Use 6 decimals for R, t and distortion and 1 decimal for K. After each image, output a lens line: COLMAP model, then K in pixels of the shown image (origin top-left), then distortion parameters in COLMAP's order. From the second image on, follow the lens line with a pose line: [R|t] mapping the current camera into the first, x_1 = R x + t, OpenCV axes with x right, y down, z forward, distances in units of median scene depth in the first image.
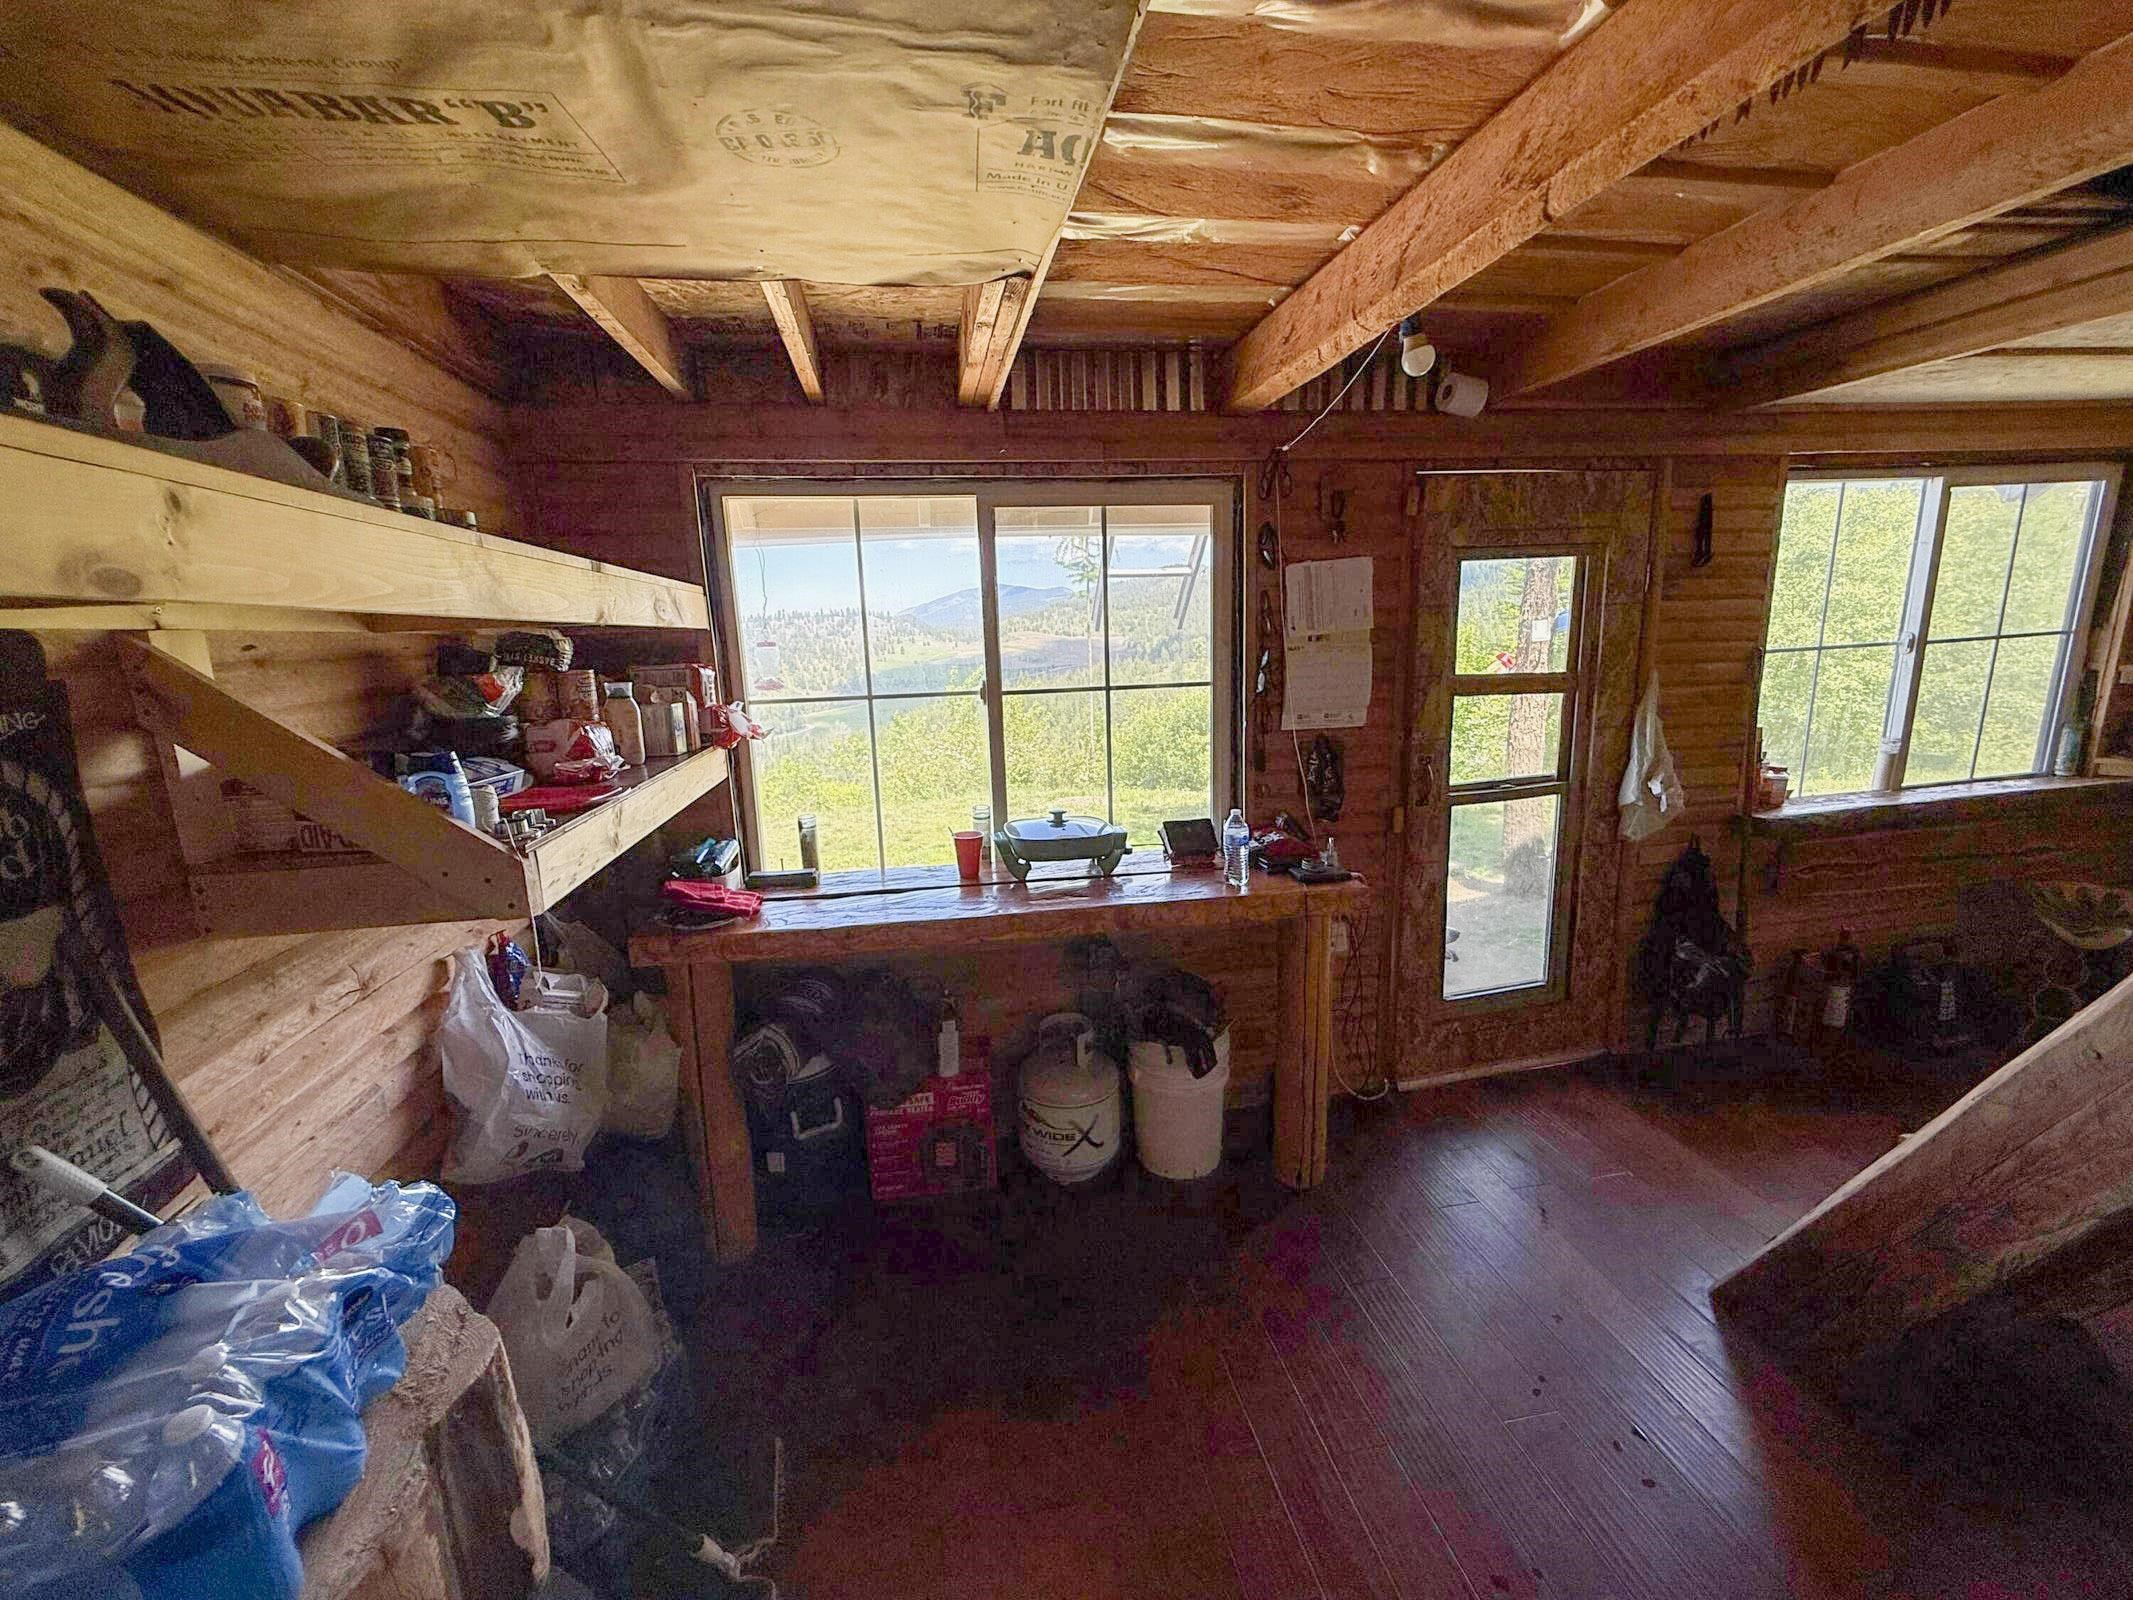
lens RADIAL K [[860.0, 0, 1062.0], [0, 860.0, 804.5], [0, 0, 1]] dist [0.000684, -0.000294]
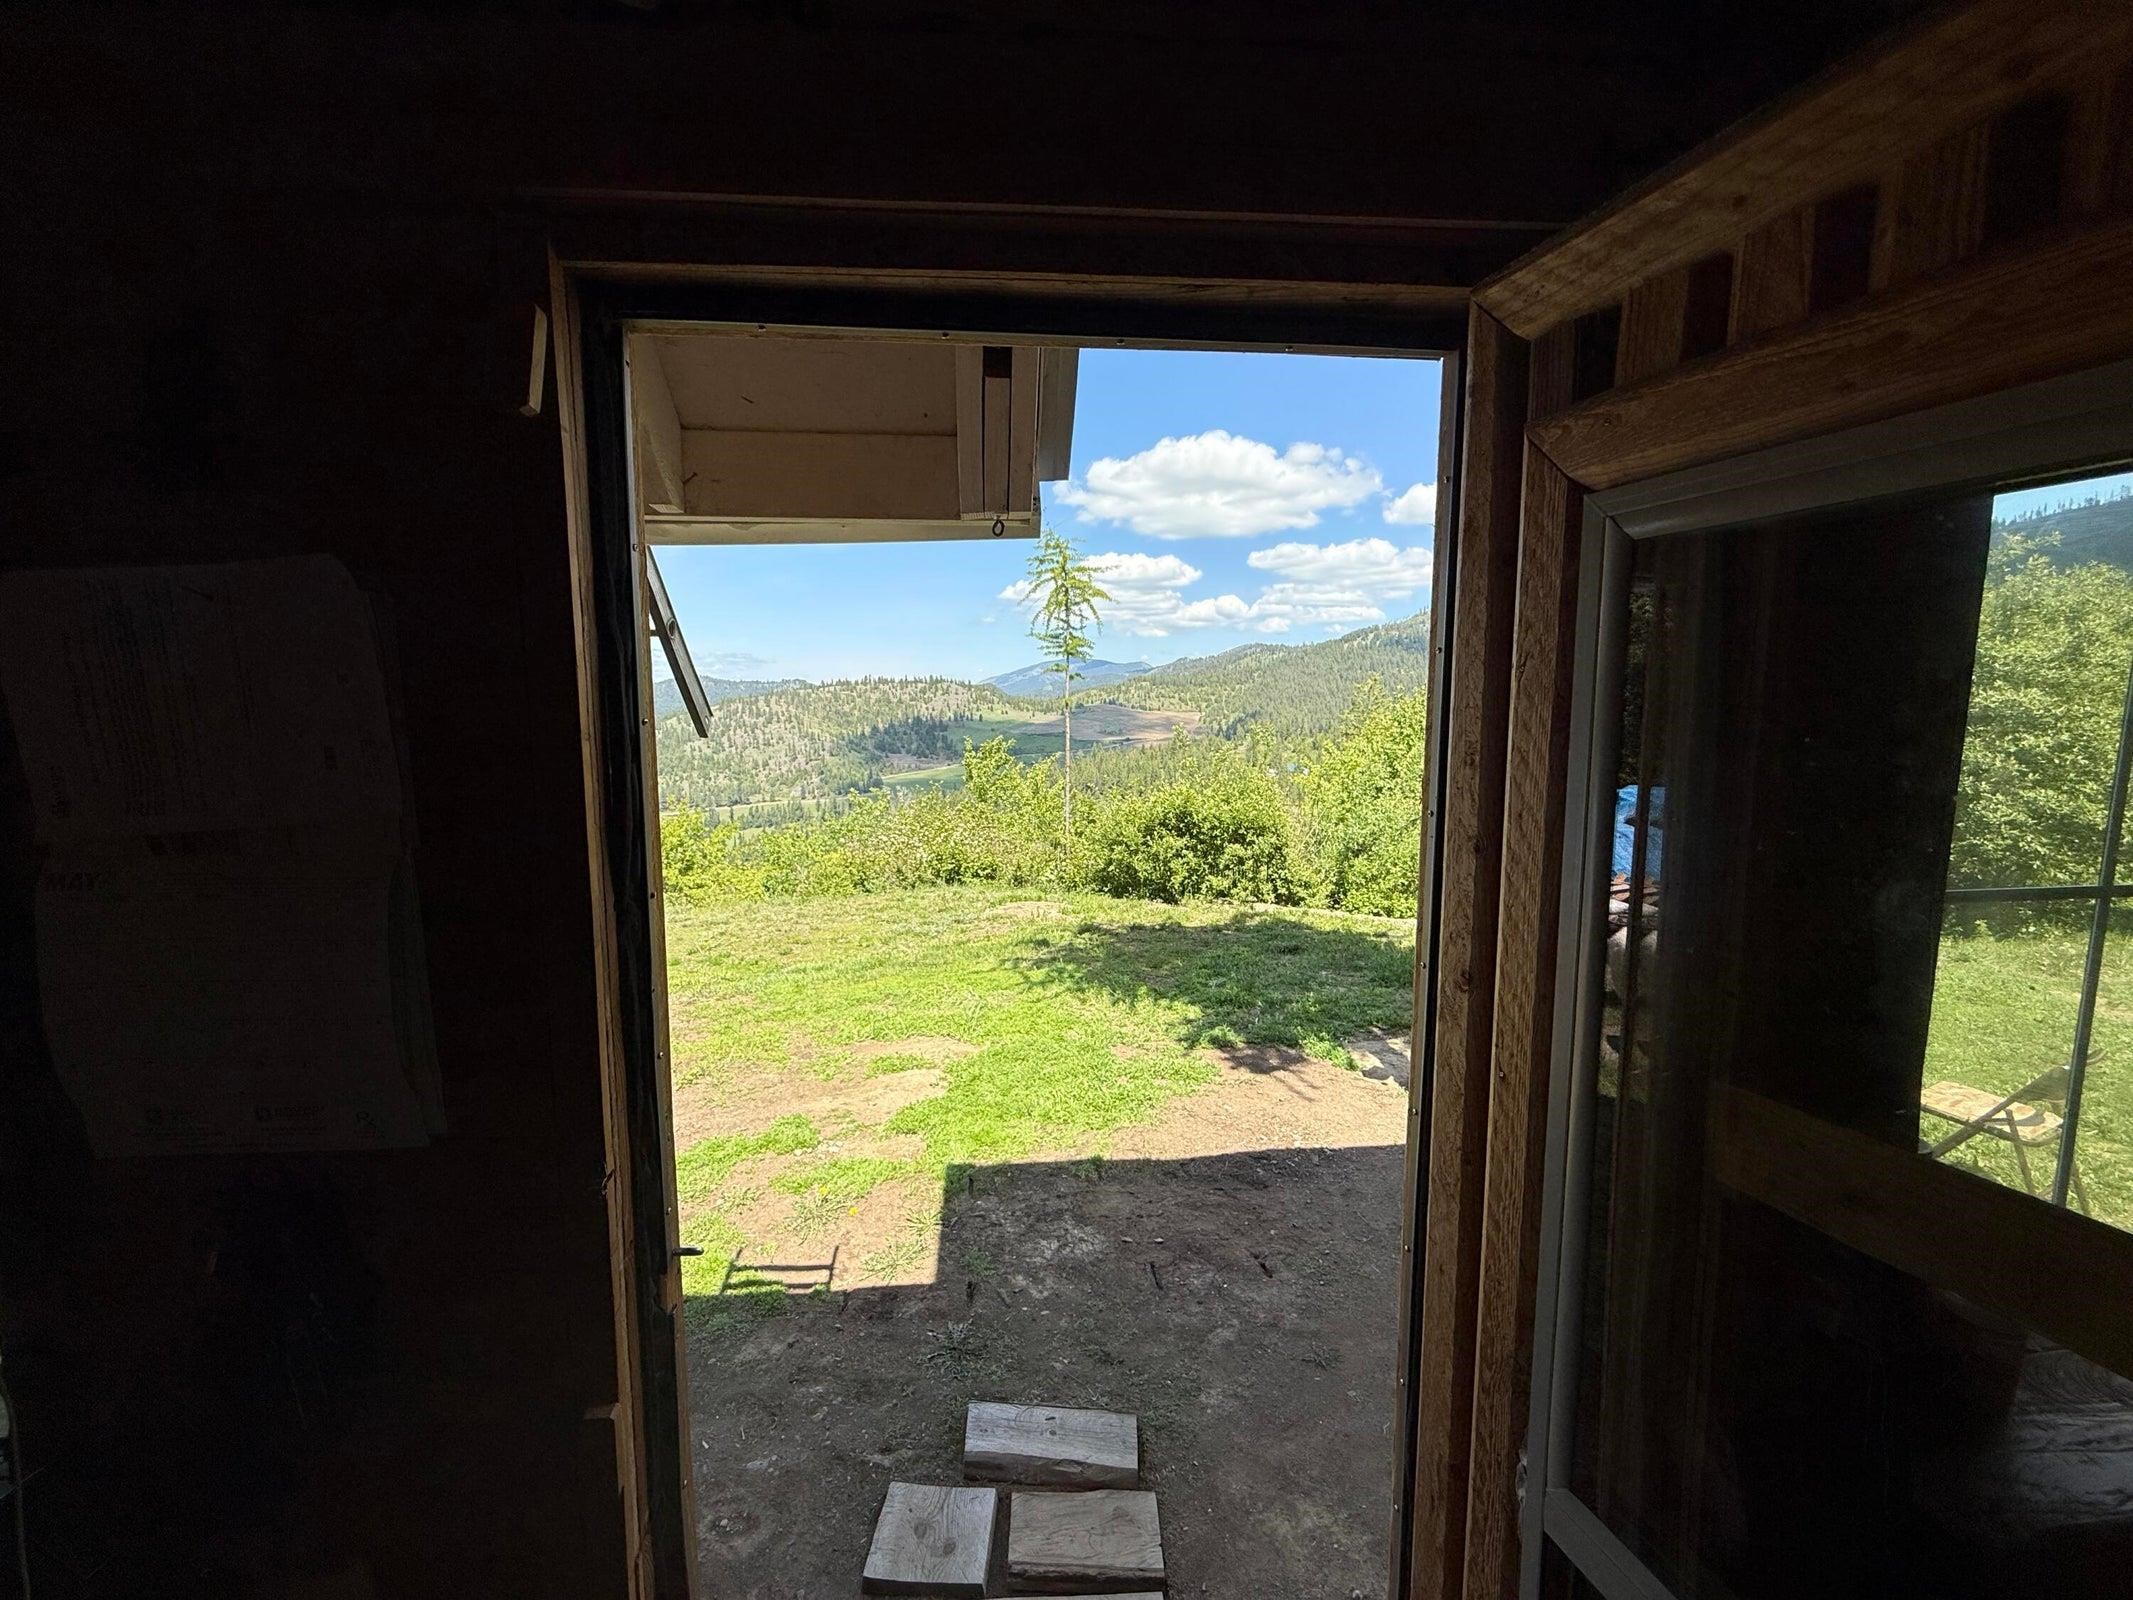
lens RADIAL K [[860.0, 0, 1061.0], [0, 860.0, 800.2], [0, 0, 1]] dist [0.000684, -0.000294]
pose [[0.995343, 0.045993, -0.084718, 0.135205], [-0.053204, 0.994966, -0.084924, -0.045162], [0.080386, 0.089036, 0.992779, 0.171075]]
